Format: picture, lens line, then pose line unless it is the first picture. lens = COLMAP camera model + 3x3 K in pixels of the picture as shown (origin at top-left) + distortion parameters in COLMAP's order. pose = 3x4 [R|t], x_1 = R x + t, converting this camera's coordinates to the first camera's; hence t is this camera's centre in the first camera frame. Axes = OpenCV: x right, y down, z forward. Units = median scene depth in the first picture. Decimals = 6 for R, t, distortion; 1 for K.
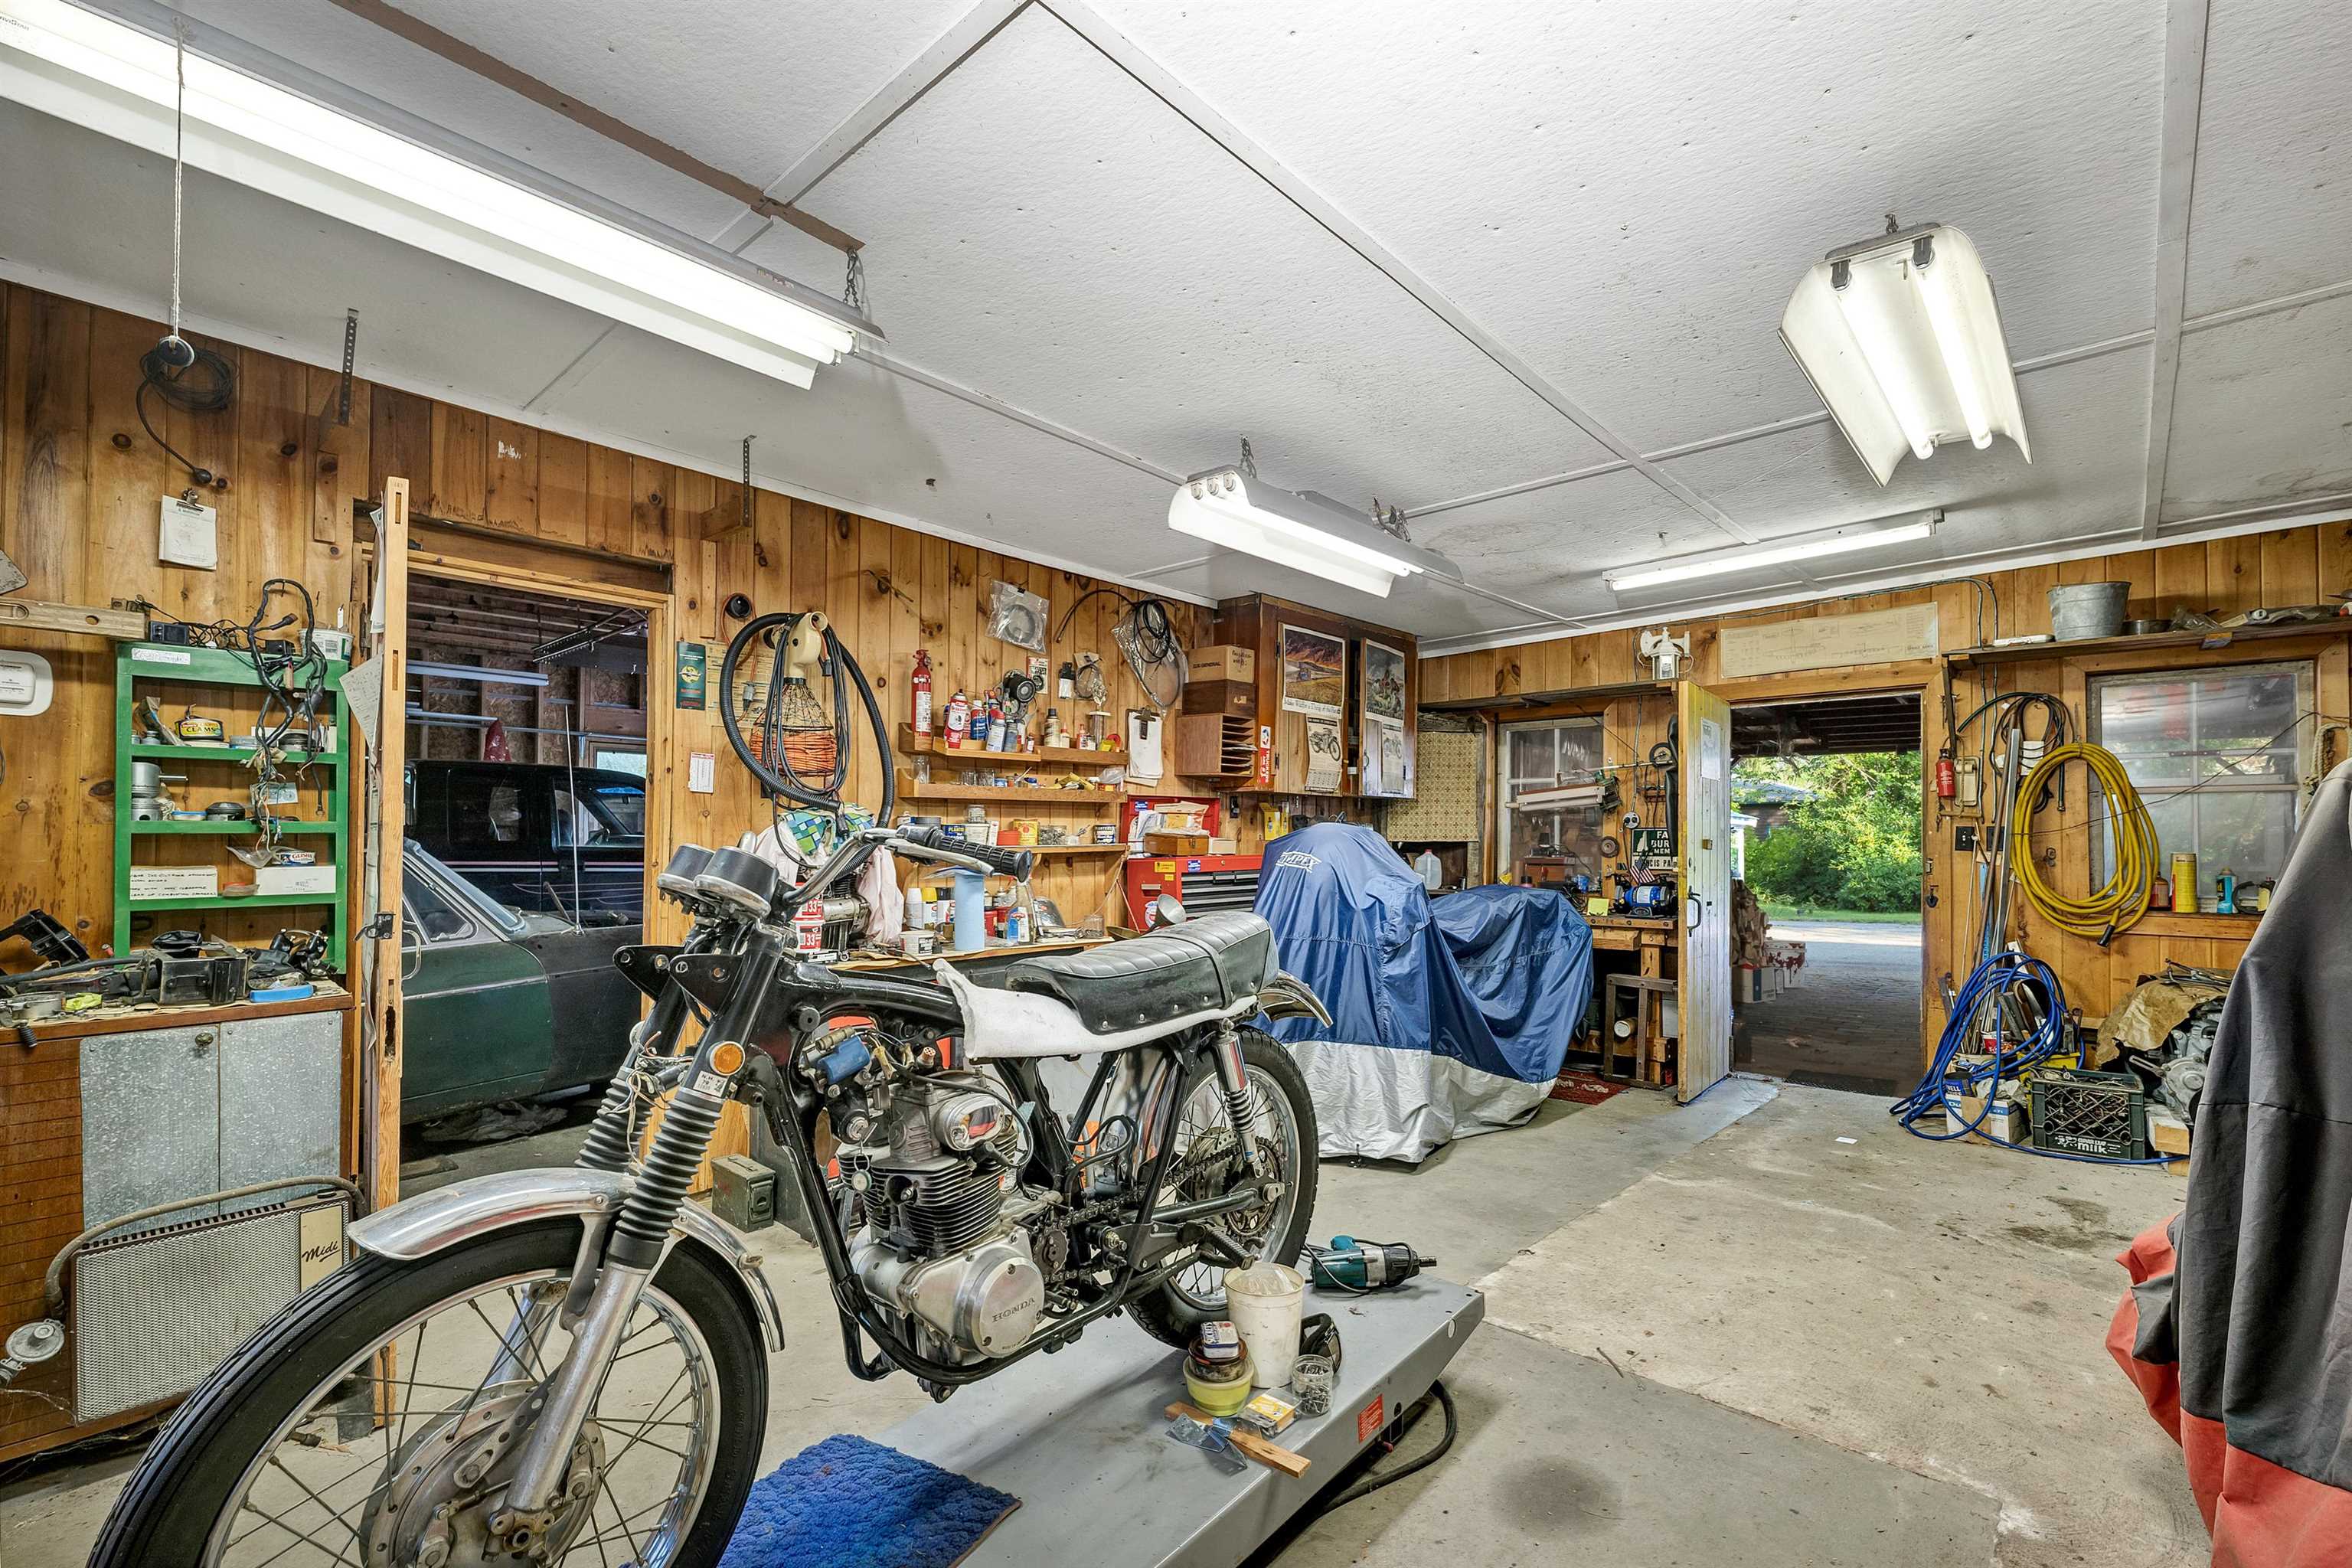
lens RADIAL K [[1029.8, 0, 1158.8], [0, 1029.8, 822.8], [0, 0, 1]] dist [0.000778, -0.000287]
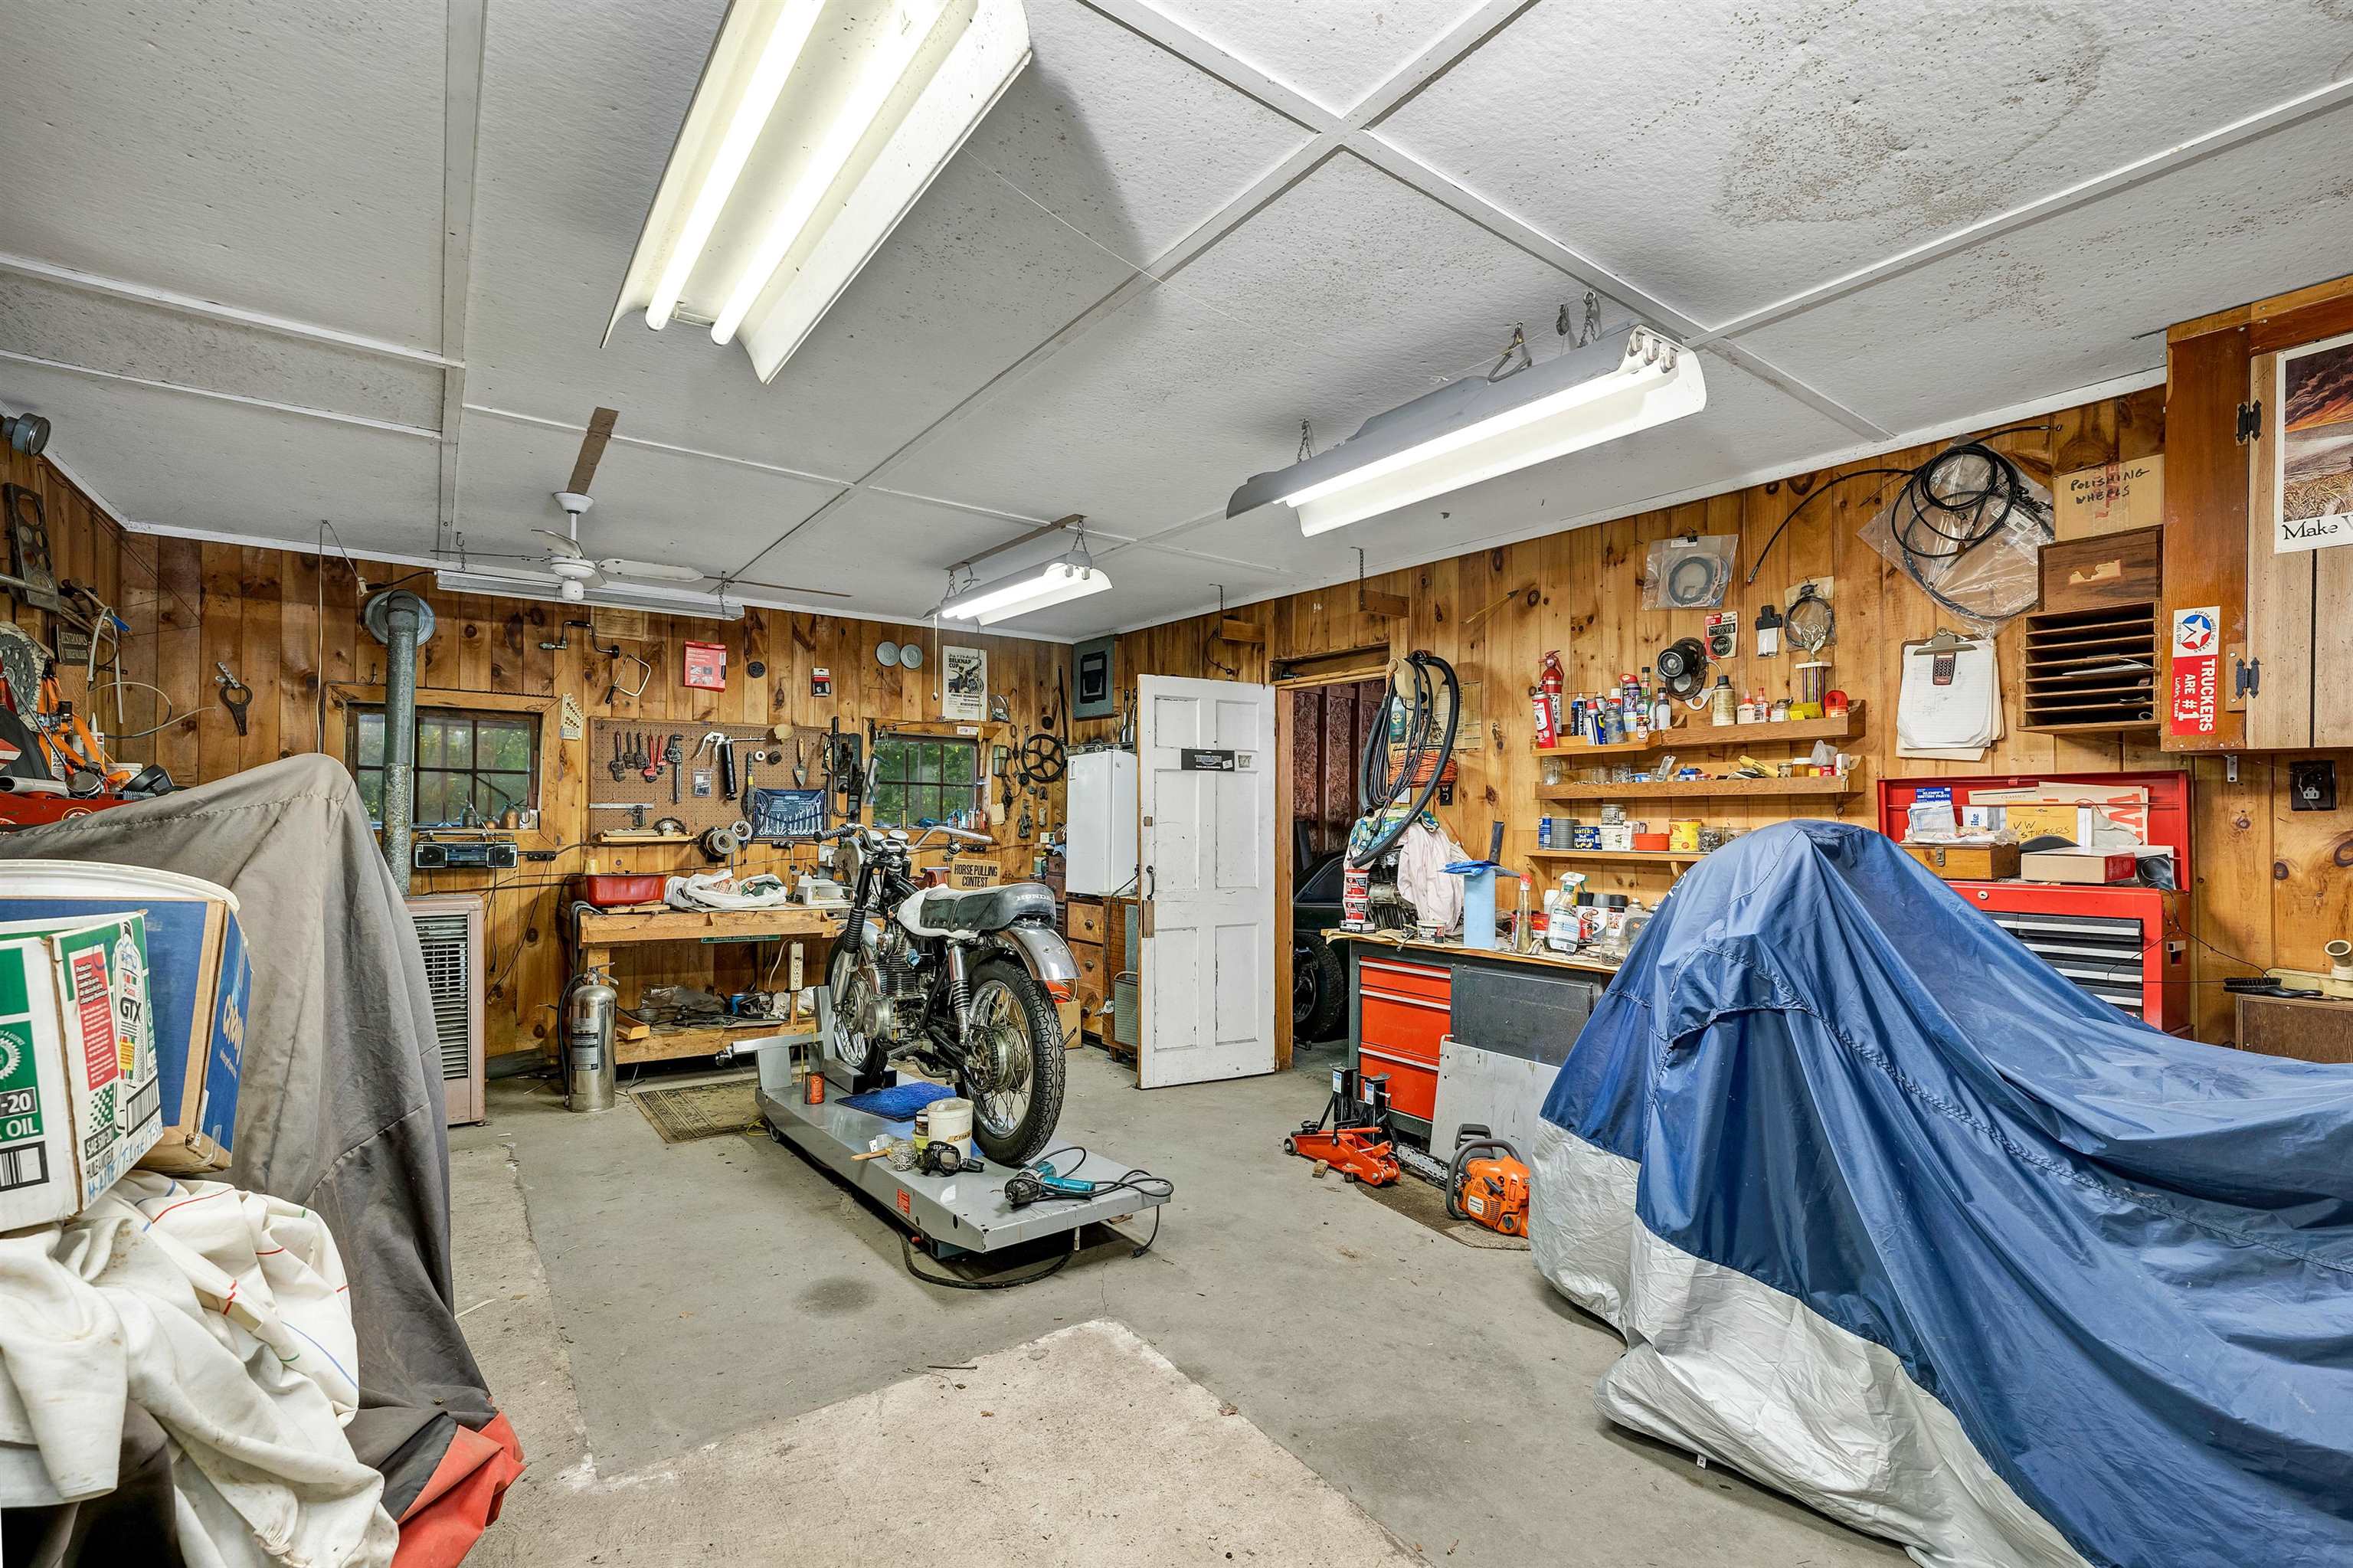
lens RADIAL K [[1030.3, 0, 1175.7], [0, 1030.3, 802.8], [0, 0, 1]] dist [0.000778, -0.000287]
pose [[-0.188284, -0.027878, -0.981719, 0.776866], [-0.002967, 0.999609, -0.027817, 0.007726], [0.982110, -0.002325, -0.188293, 0.787627]]
